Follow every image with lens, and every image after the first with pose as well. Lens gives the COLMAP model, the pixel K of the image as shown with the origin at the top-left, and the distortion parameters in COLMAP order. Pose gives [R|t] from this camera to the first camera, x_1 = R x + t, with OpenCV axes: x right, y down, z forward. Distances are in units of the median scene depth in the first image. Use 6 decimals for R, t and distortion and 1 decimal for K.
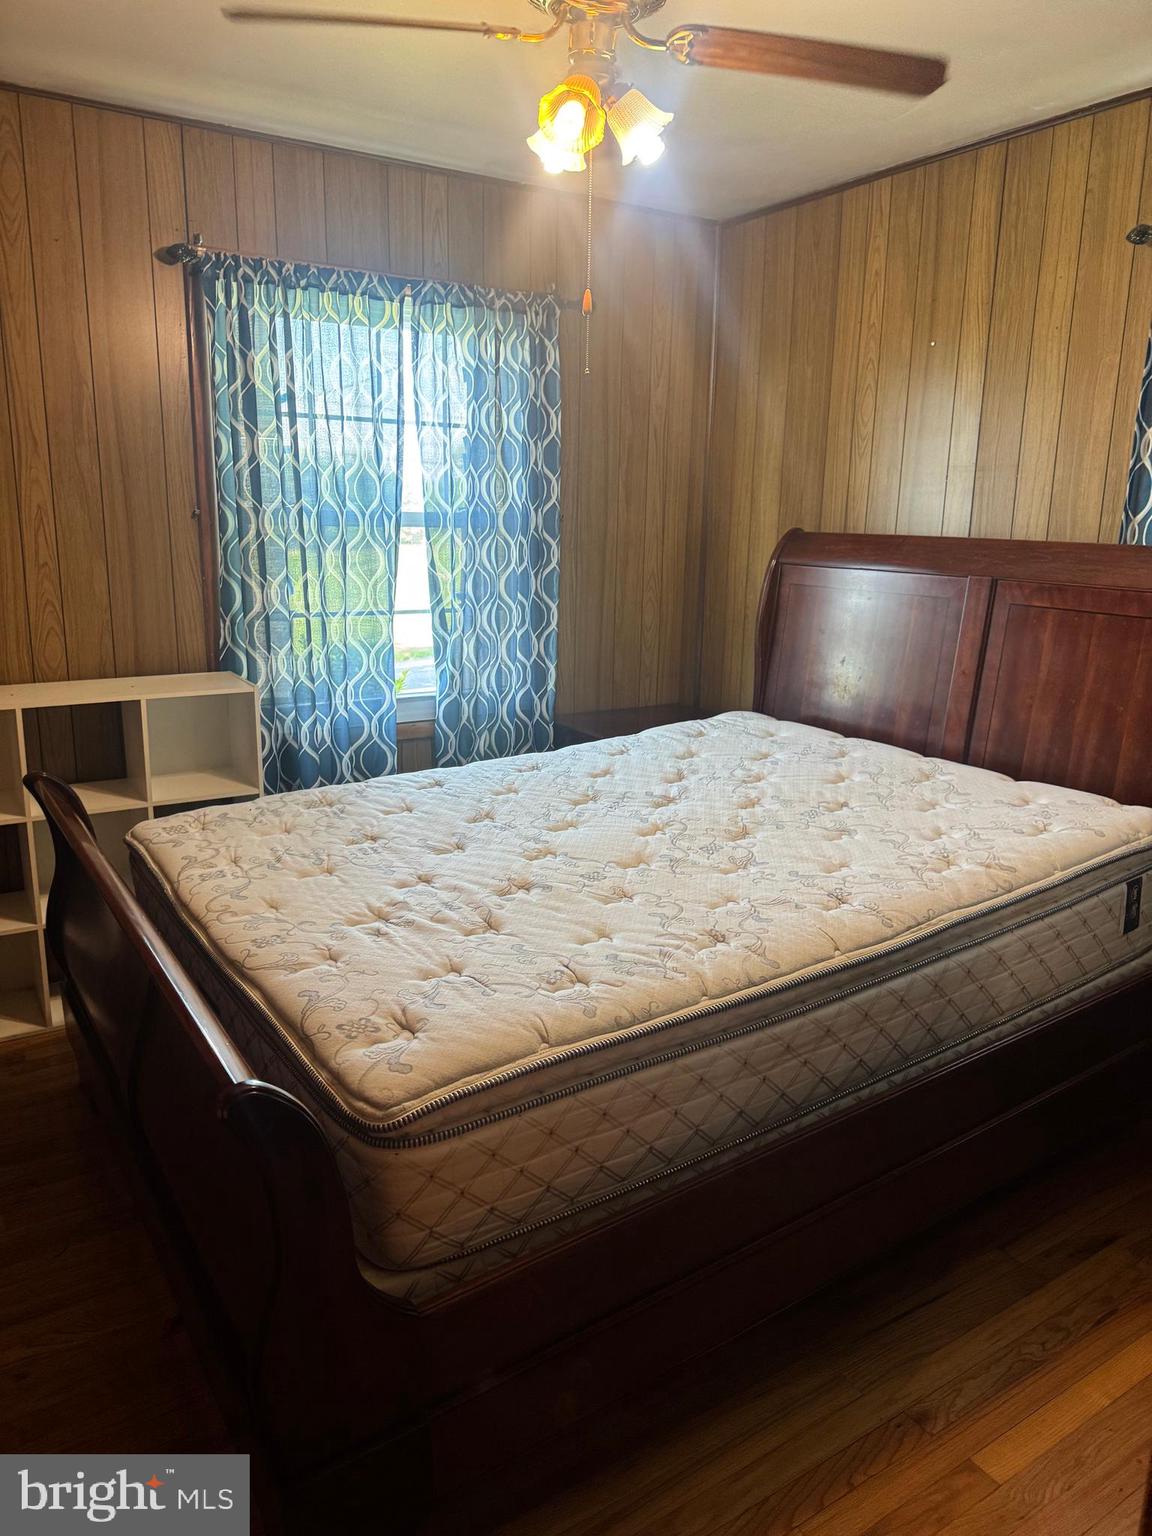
lens RADIAL K [[1079.9, 0, 572.6], [0, 1079.9, 768.8], [0, 0, 1]] dist [0.039069, -0.030666]
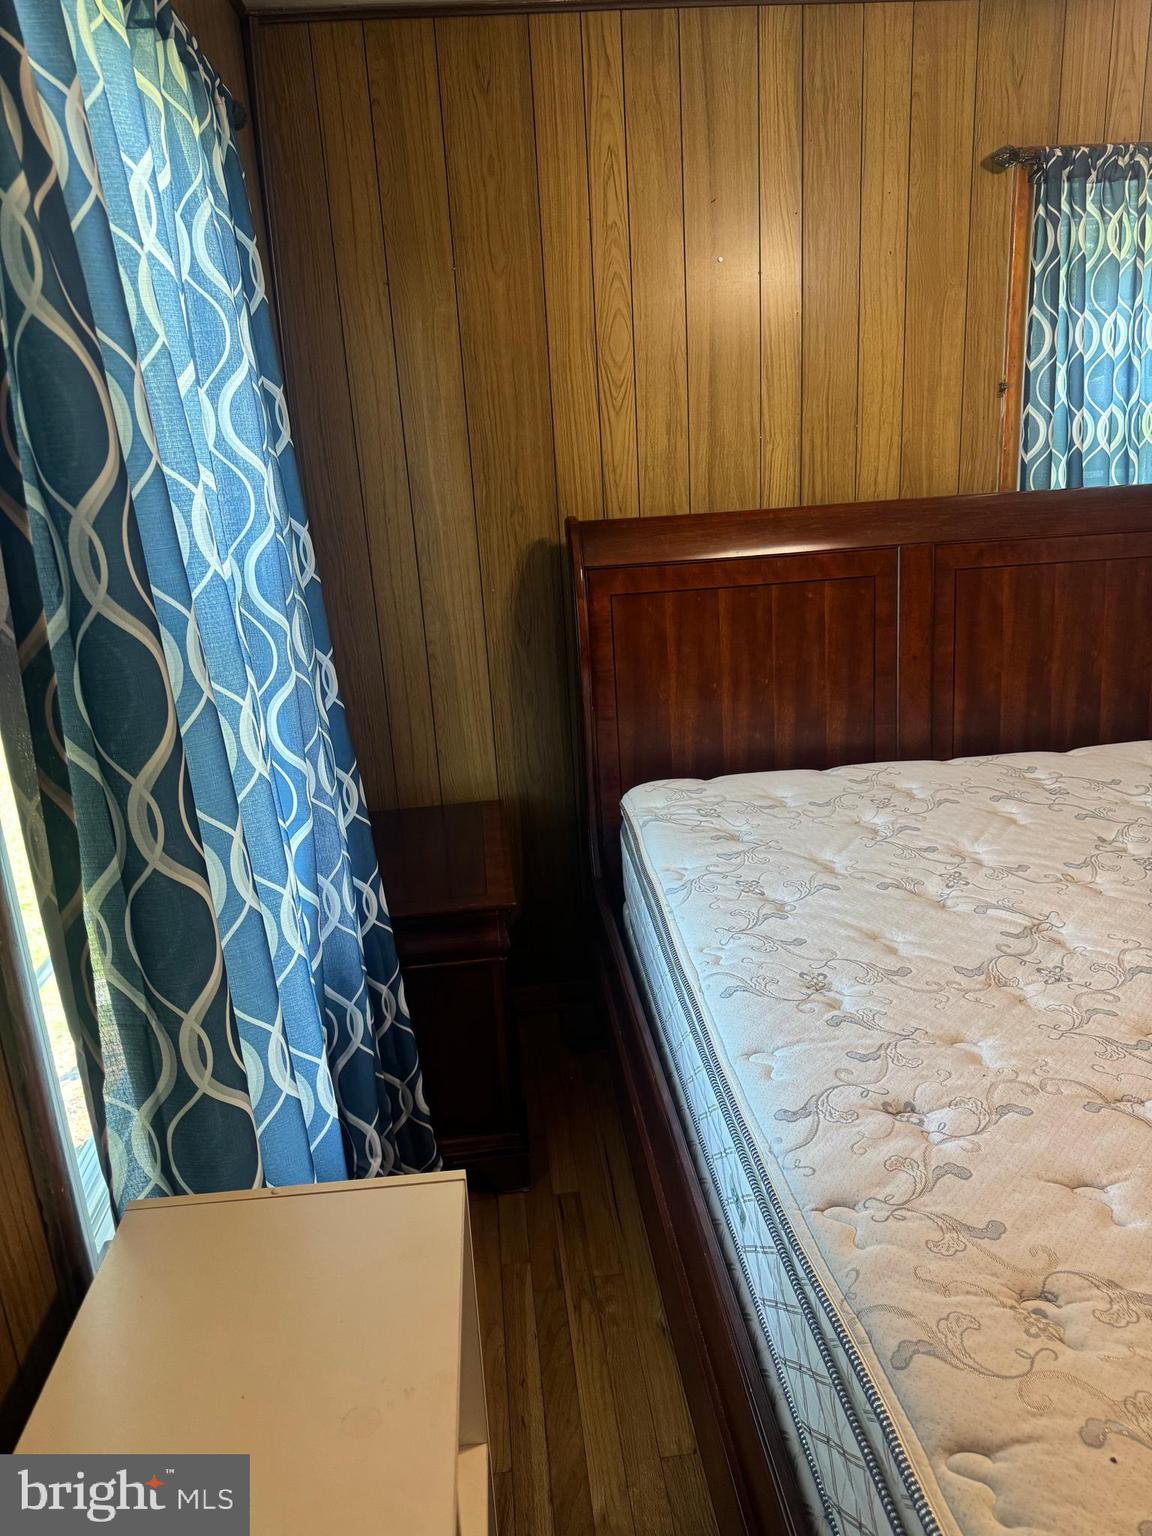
lens RADIAL K [[1079.9, 0, 576.2], [0, 1079.9, 761.6], [0, 0, 1]] dist [0.039069, -0.030666]
pose [[0.463062, -0.286821, 0.838634, -0.525039], [0.270398, 0.946800, 0.174511, -0.240726], [-0.844073, 0.145955, 0.515983, 0.828376]]
